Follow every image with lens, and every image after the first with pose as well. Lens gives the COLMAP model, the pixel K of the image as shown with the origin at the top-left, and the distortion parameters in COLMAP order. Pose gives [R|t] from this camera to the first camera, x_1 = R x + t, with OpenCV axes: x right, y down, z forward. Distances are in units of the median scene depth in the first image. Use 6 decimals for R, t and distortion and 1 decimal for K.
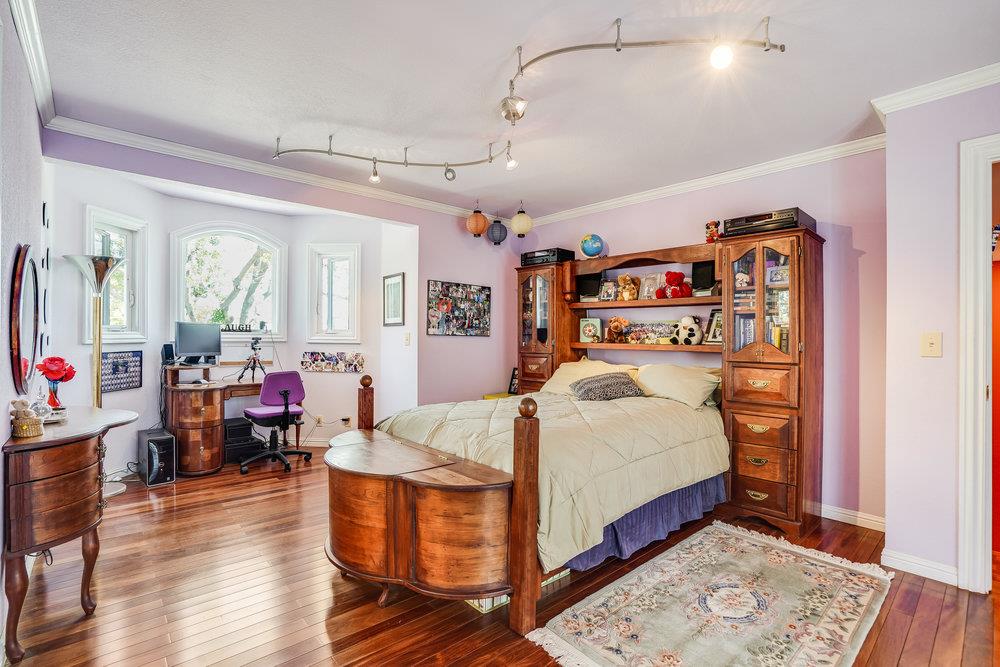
lens RADIAL K [[465.8, 0, 499.4], [0, 465.8, 335.3], [0, 0, 1]] dist [-0.015765, 0.001837]
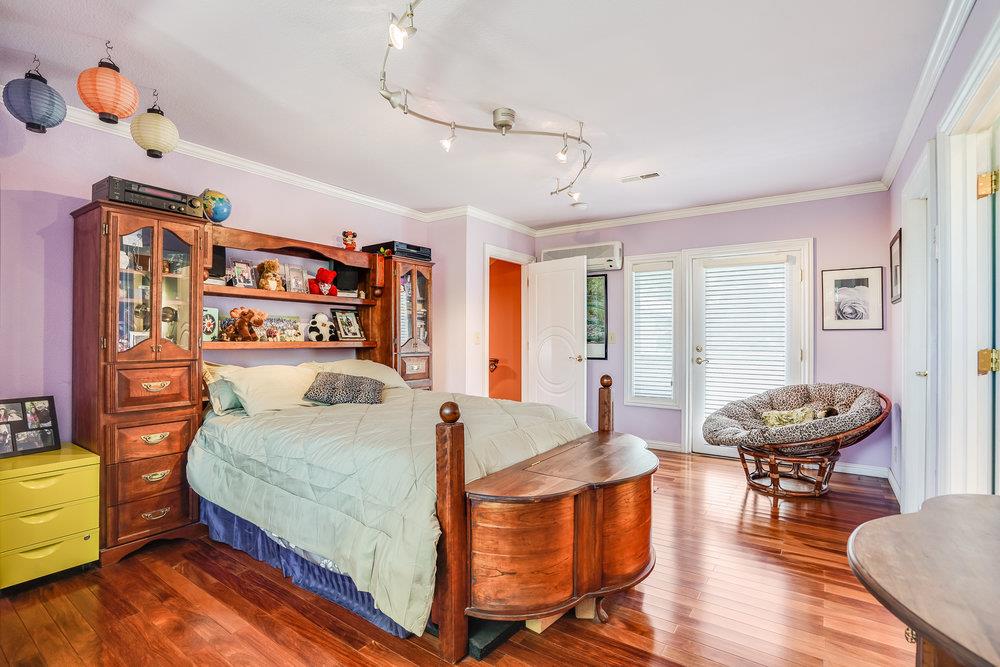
lens RADIAL K [[465.8, 0, 500.7], [0, 465.8, 333.1], [0, 0, 1]] dist [-0.015765, 0.001837]
pose [[-0.205771, 0.000773, 0.978600, -0.654150], [-0.005662, 0.999982, -0.001980, 0.001970], [-0.978584, -0.005949, -0.205763, 0.784843]]
